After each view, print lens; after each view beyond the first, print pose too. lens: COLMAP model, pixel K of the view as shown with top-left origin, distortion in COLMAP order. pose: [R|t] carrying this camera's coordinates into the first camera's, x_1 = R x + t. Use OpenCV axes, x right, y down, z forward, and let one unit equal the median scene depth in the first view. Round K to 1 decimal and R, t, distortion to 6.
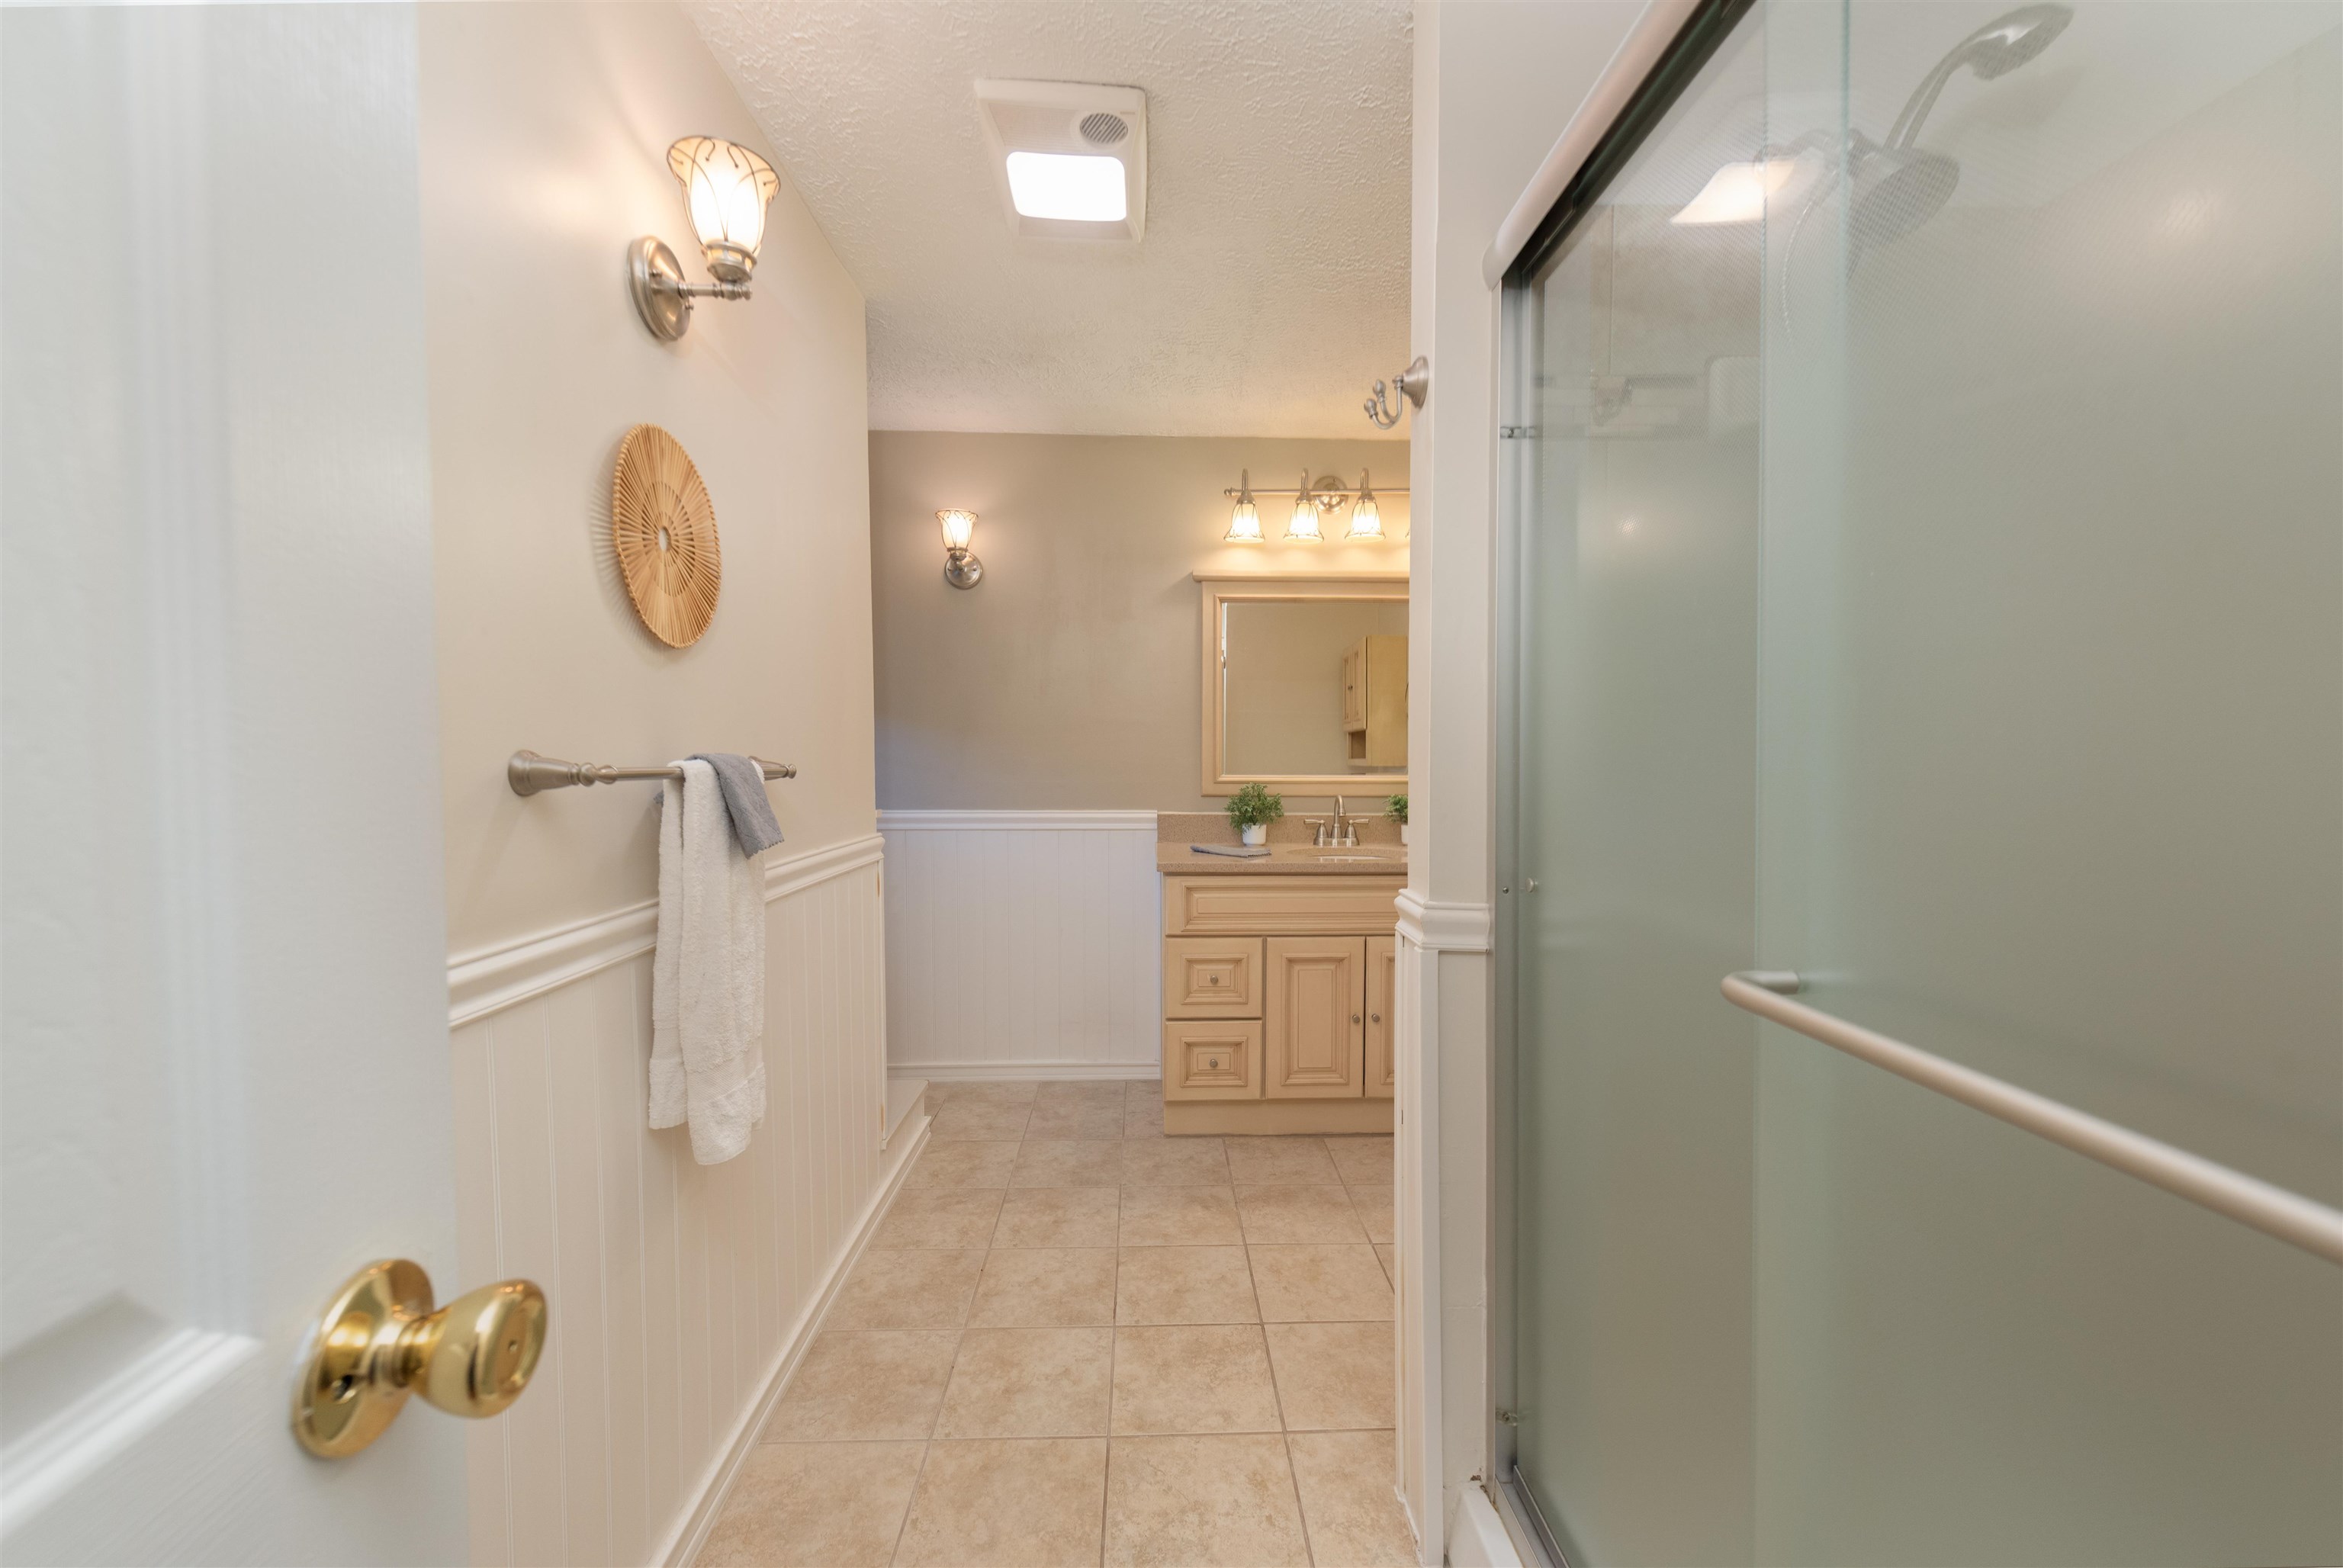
lens RADIAL K [[967.3, 0, 1172.4], [0, 967.3, 753.0], [0, 0, 1]] dist [-0.000085, 0.000005]
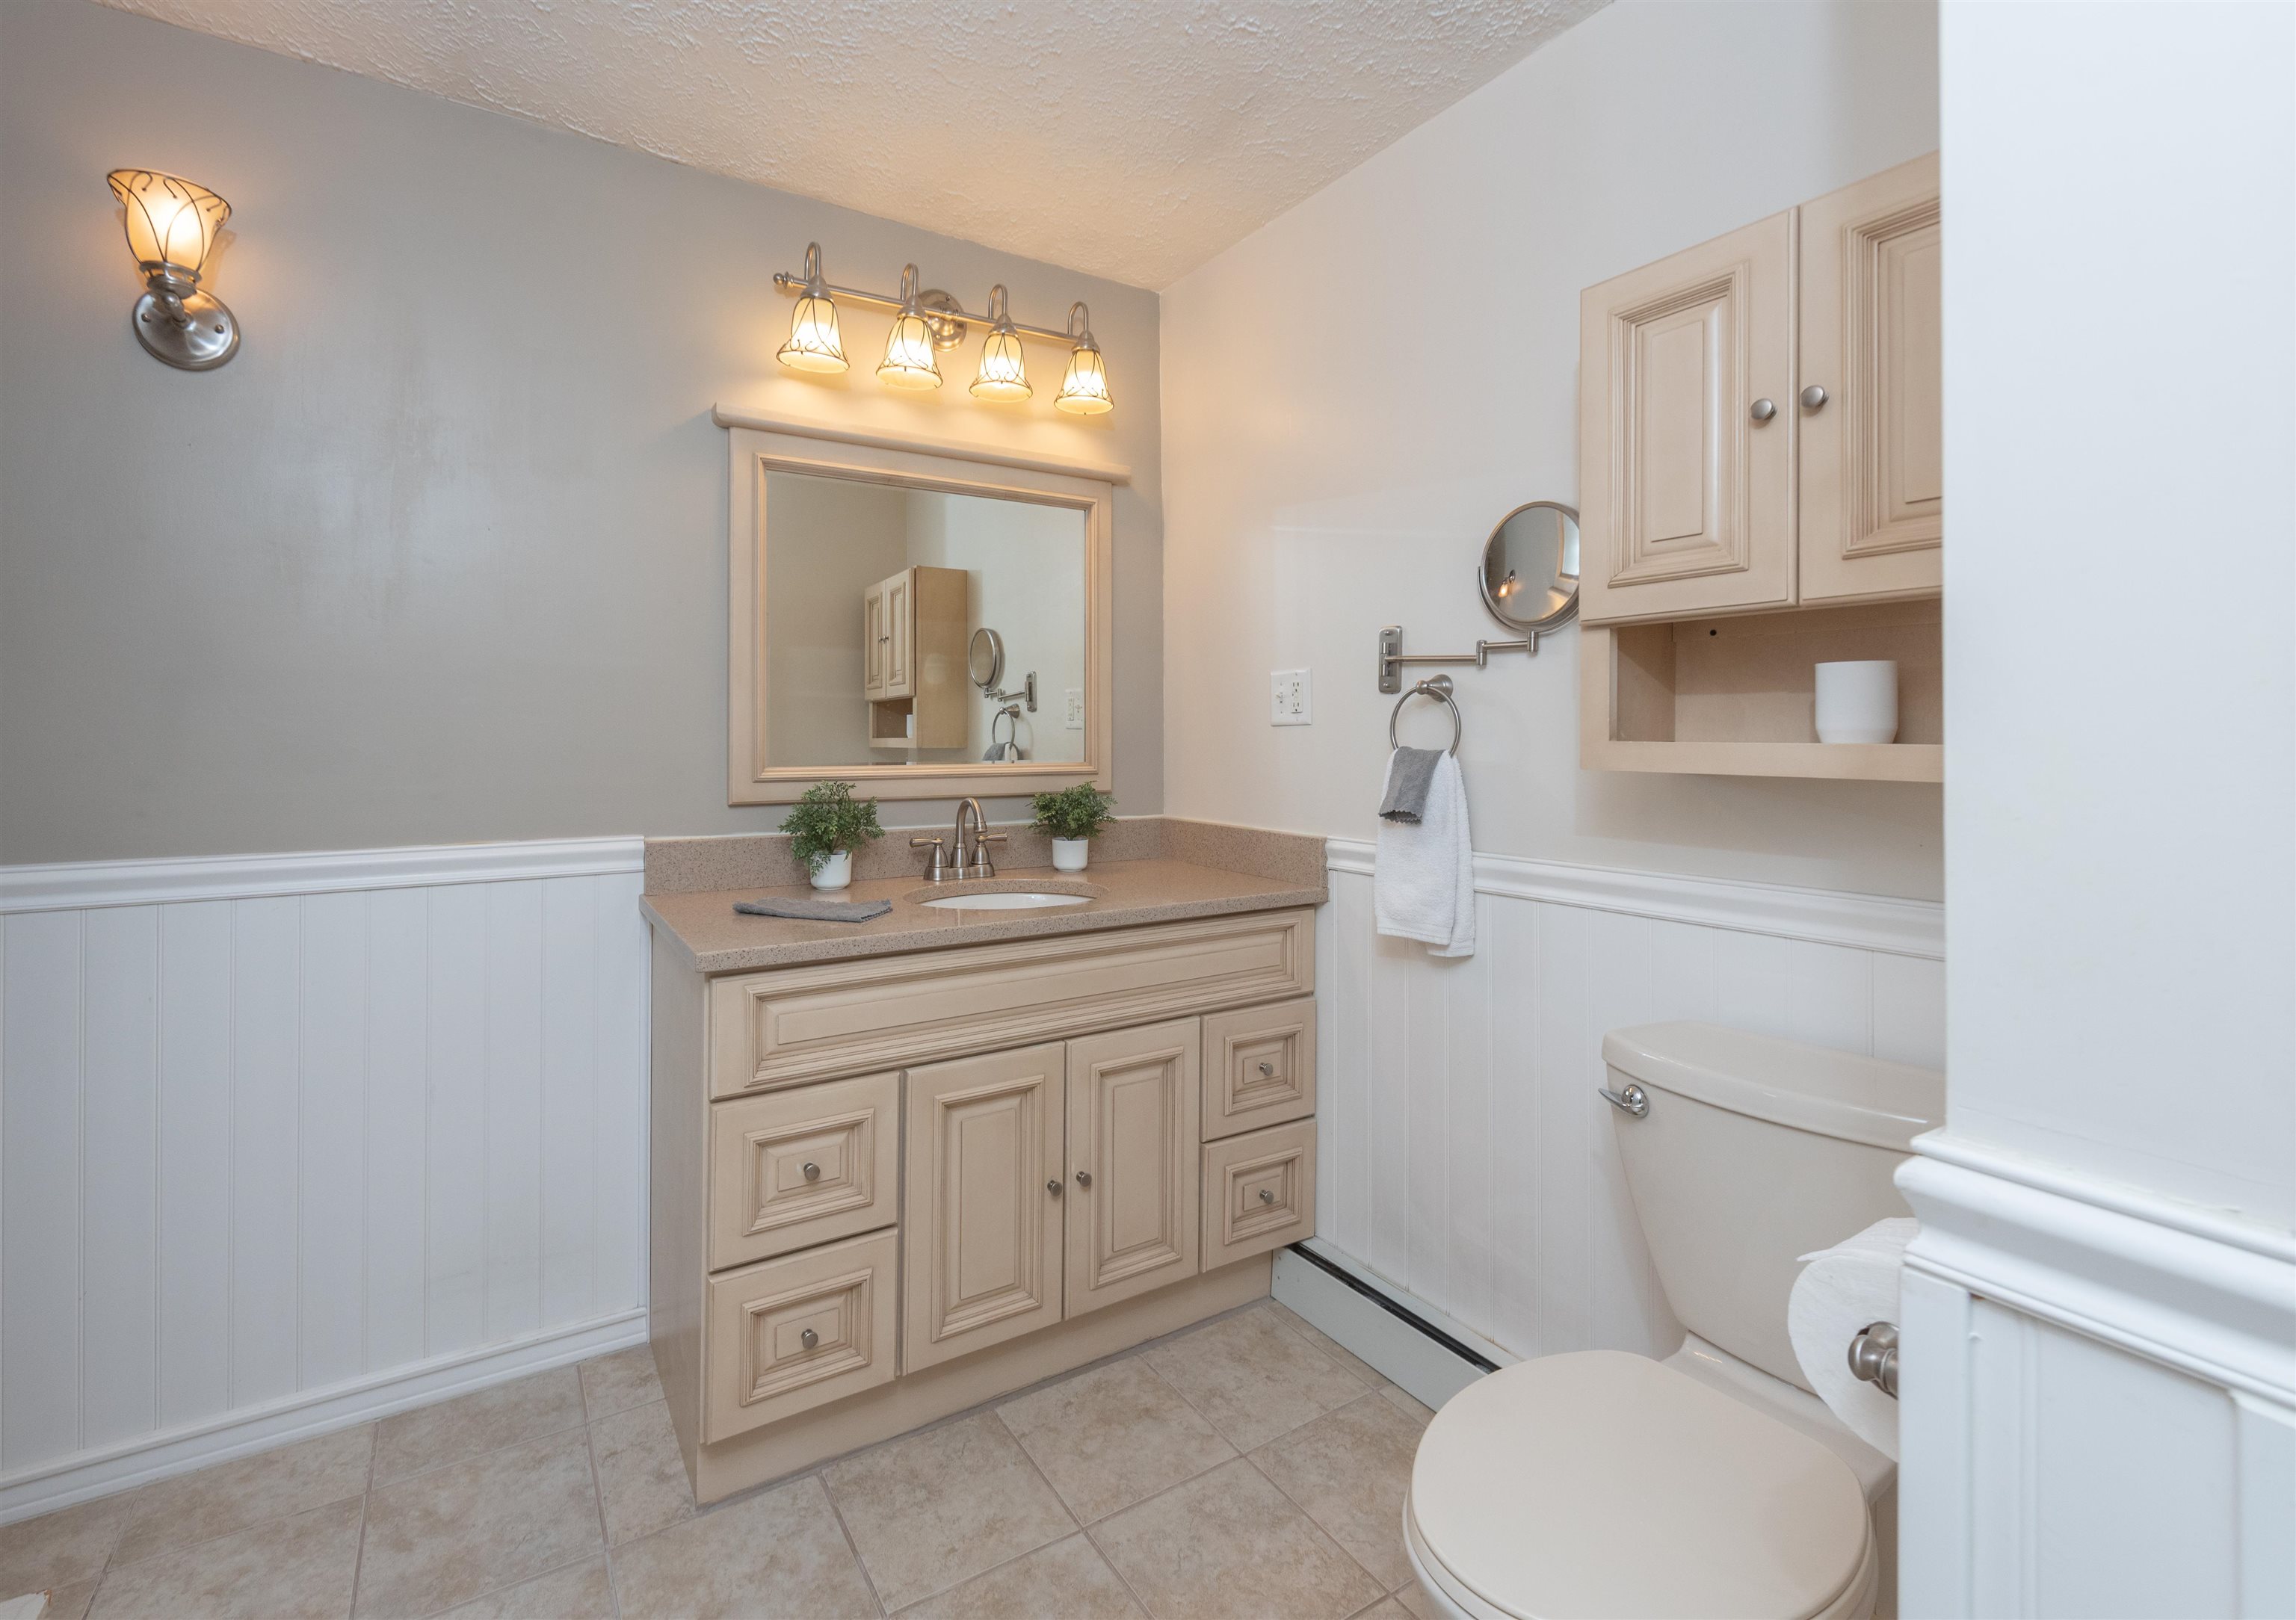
lens RADIAL K [[1105.4, 0, 1142.6], [0, 1105.4, 711.0], [0, 0, 1]] dist [0.001832, -0.000946]
pose [[0.877311, 0.008251, 0.479851, -0.074097], [0.003862, 0.999698, -0.024250, 0.006622], [-0.479906, 0.023128, 0.877015, 0.351959]]
